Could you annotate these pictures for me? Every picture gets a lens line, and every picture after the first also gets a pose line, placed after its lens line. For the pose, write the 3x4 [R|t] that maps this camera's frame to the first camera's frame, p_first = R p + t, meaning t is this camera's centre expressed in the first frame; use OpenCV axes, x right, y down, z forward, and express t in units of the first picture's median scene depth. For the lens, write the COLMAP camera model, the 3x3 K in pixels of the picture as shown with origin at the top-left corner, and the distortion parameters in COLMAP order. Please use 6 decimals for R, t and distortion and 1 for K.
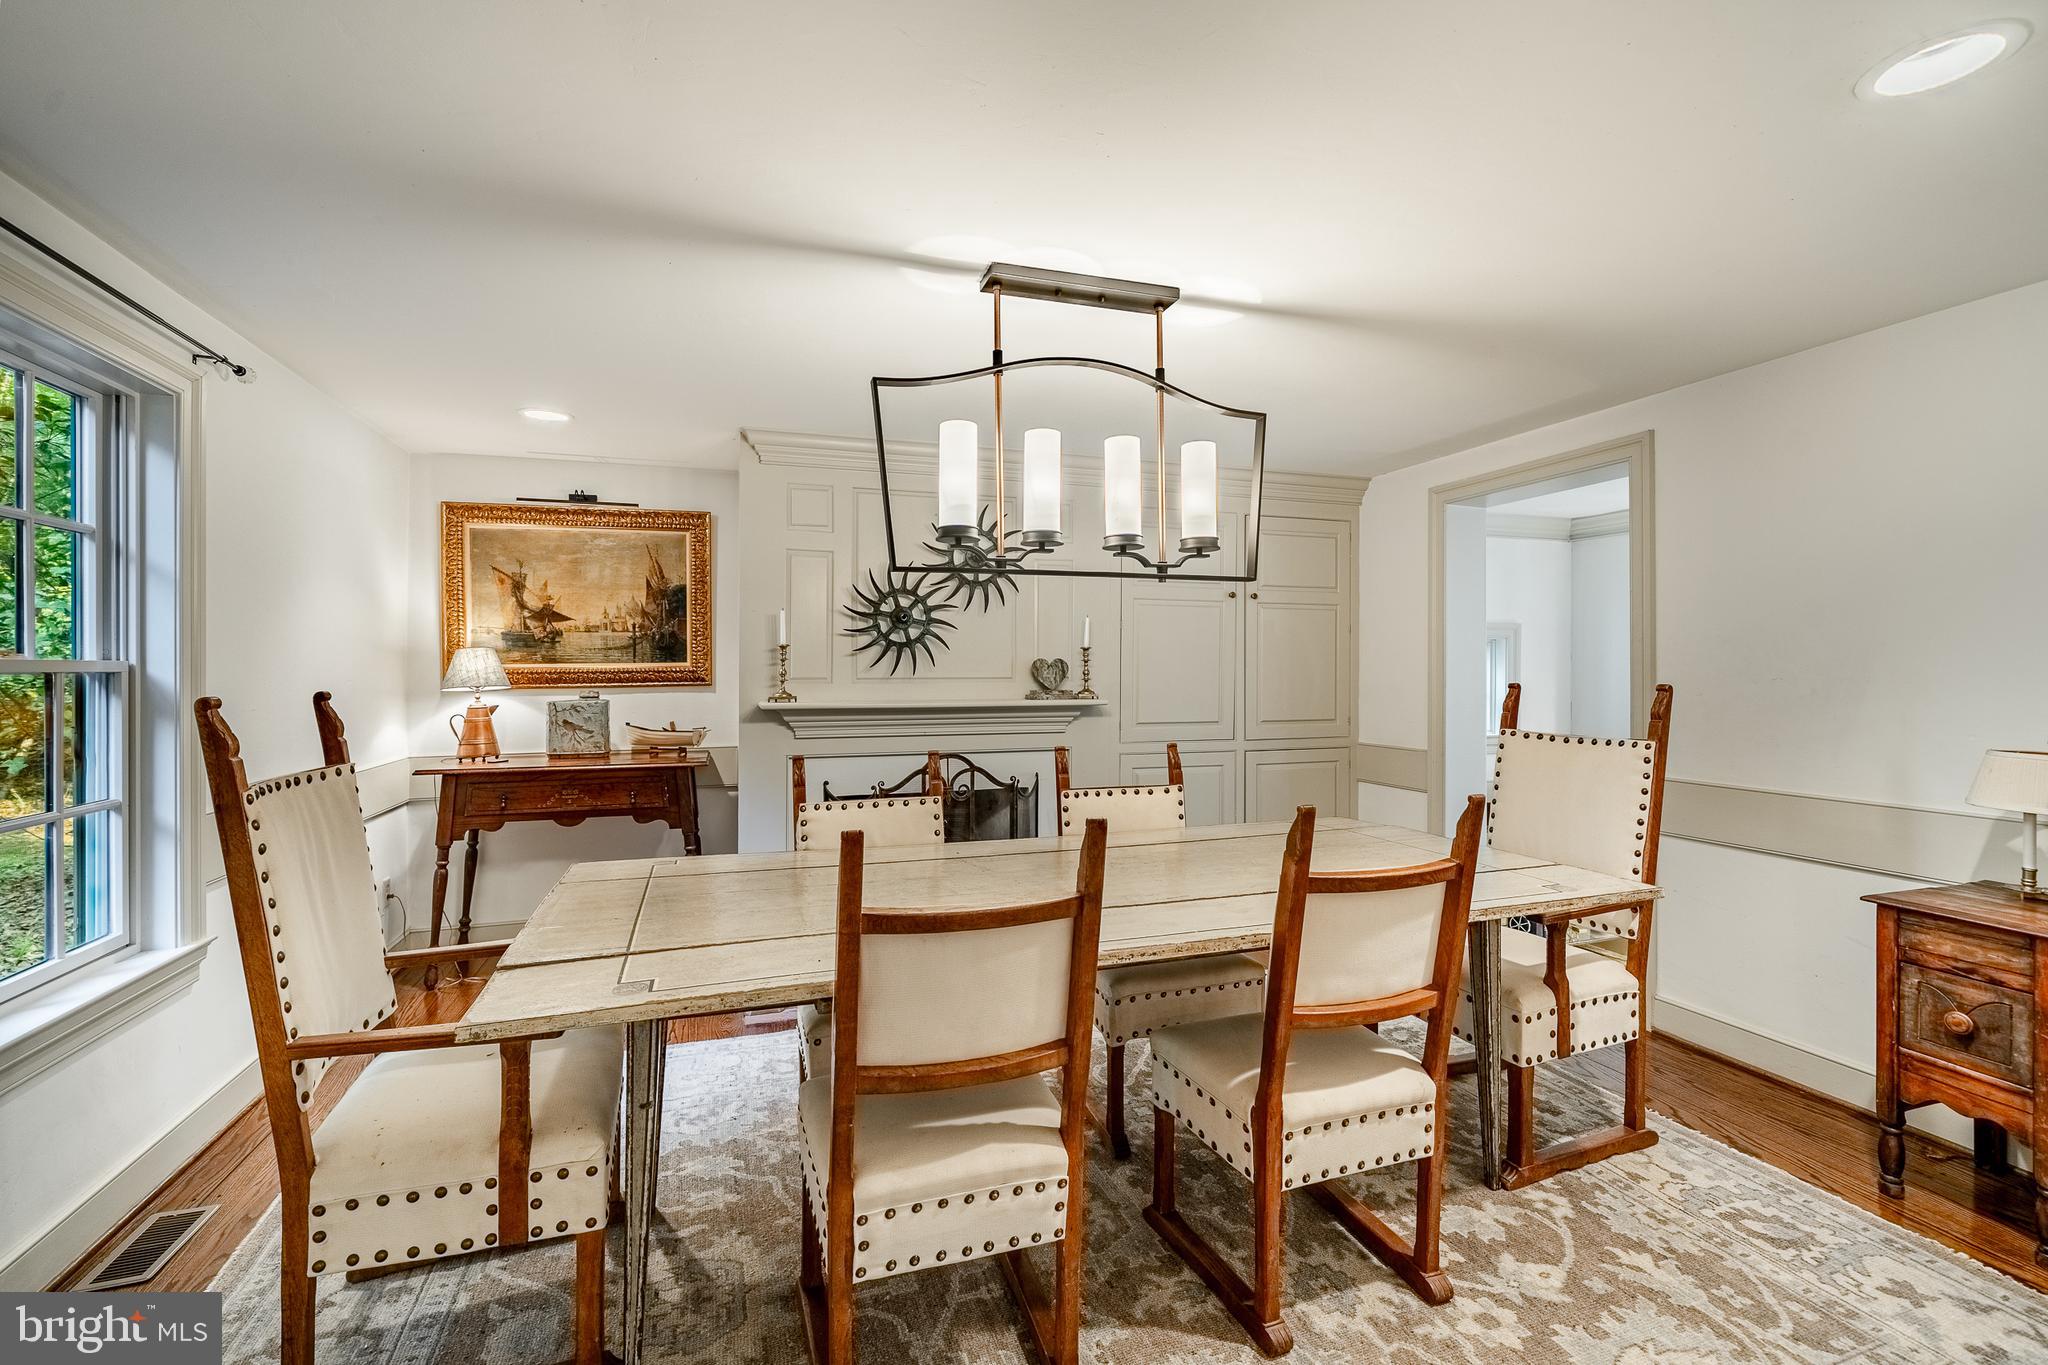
lens RADIAL K [[921.4, 0, 1026.3], [0, 921.4, 678.1], [0, 0, 1]] dist [-0.000204, 0.000029]
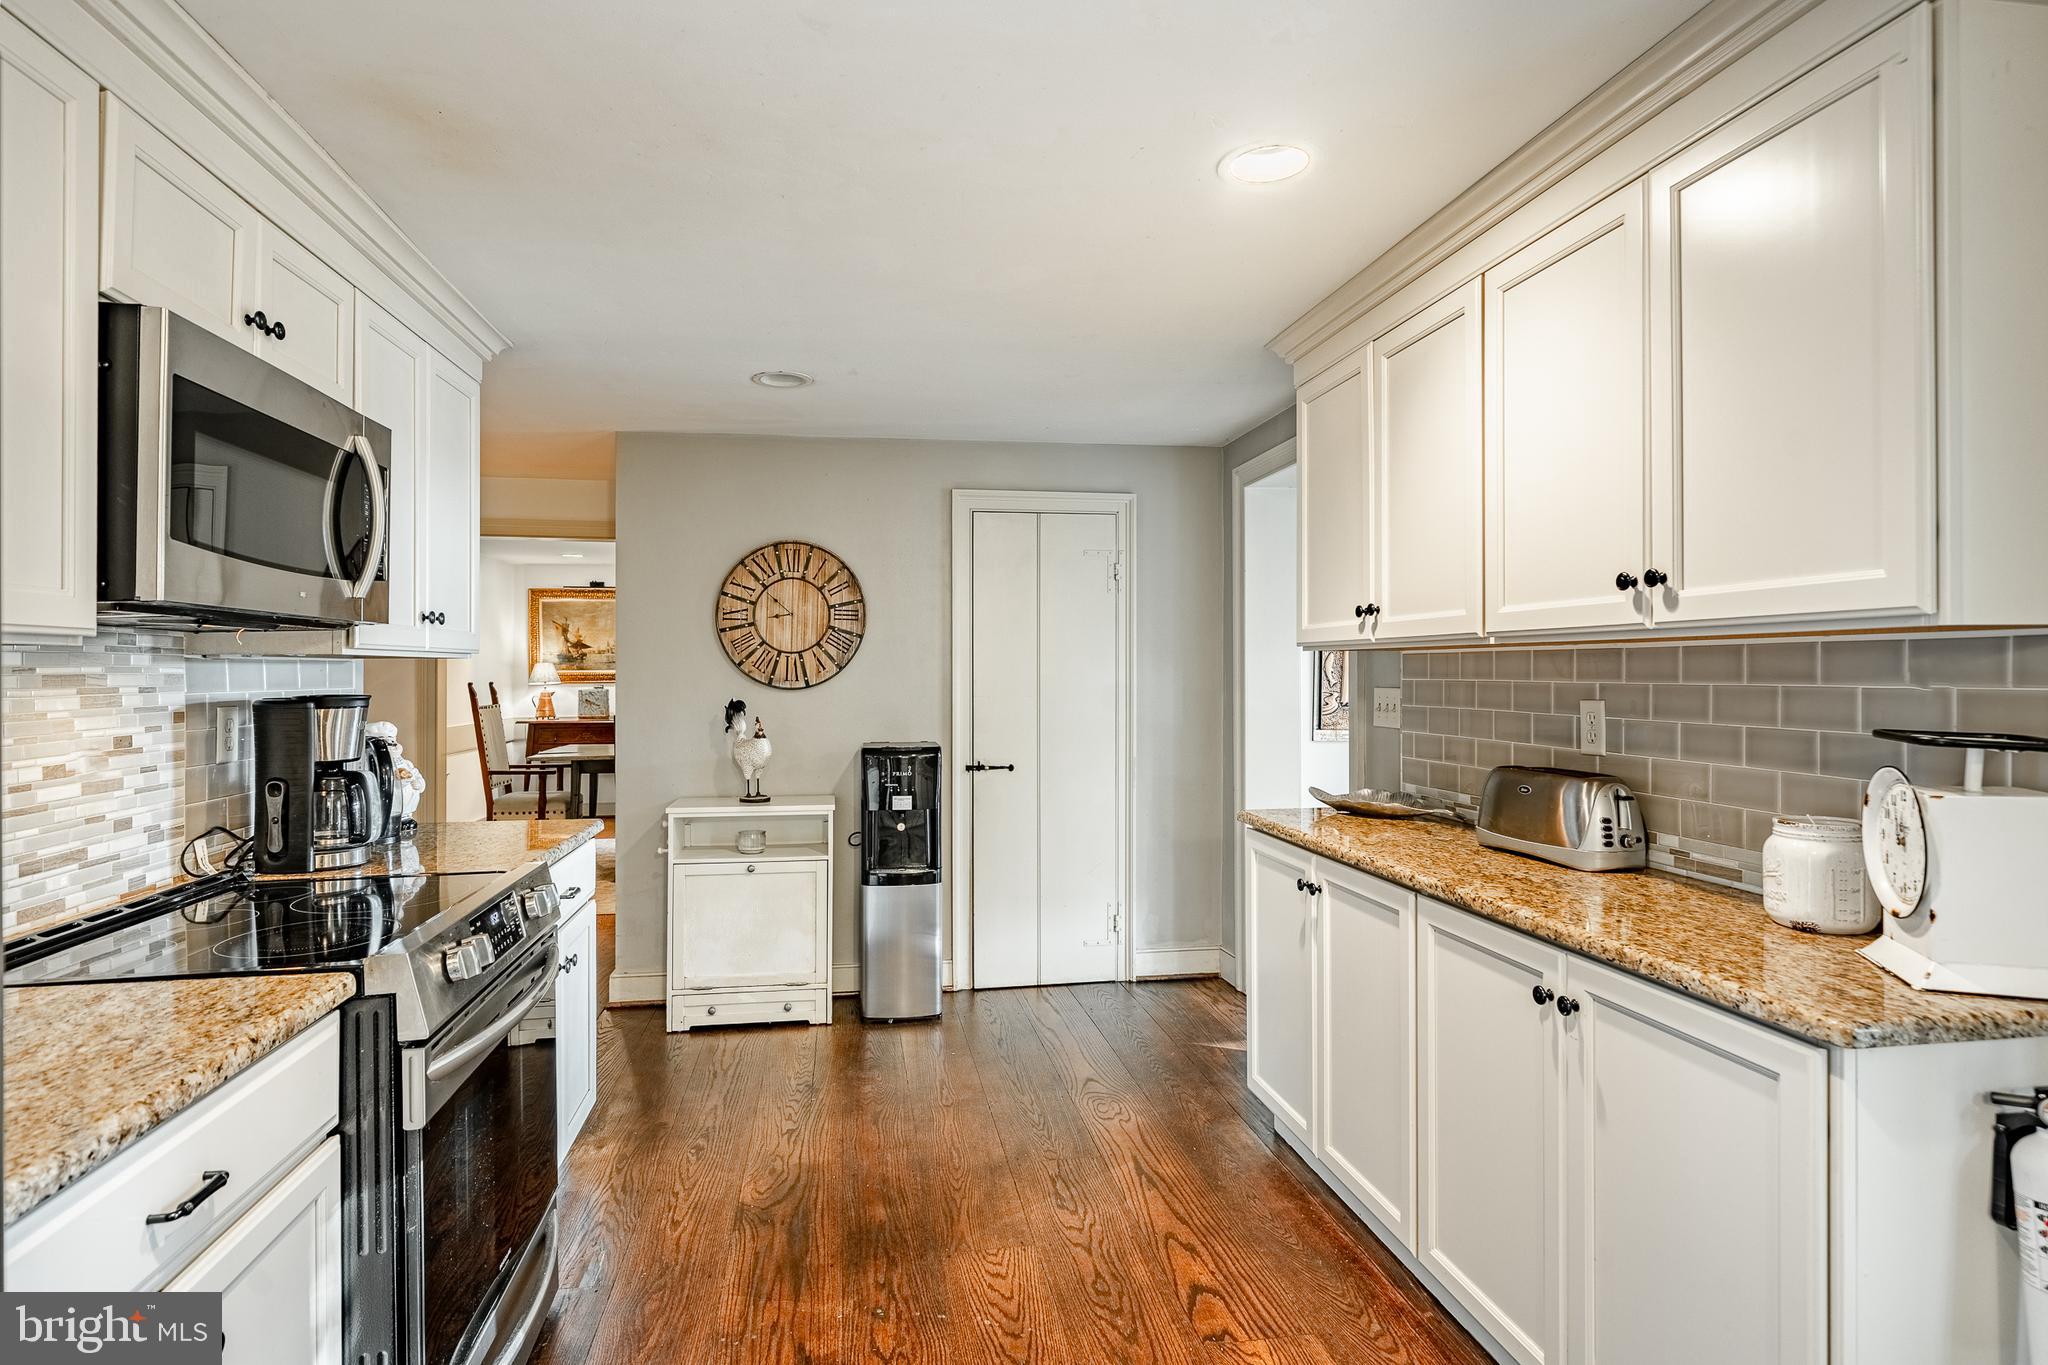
lens RADIAL K [[1071.4, 0, 1022.6], [0, 1071.4, 673.8], [0, 0, 1]] dist [-0.000687, -0.000030]
pose [[0.990223, -0.001129, -0.139489, 0.728559], [0.000629, 0.999993, -0.003625, 0.000313], [0.139492, 0.003502, 0.990217, -1.117357]]
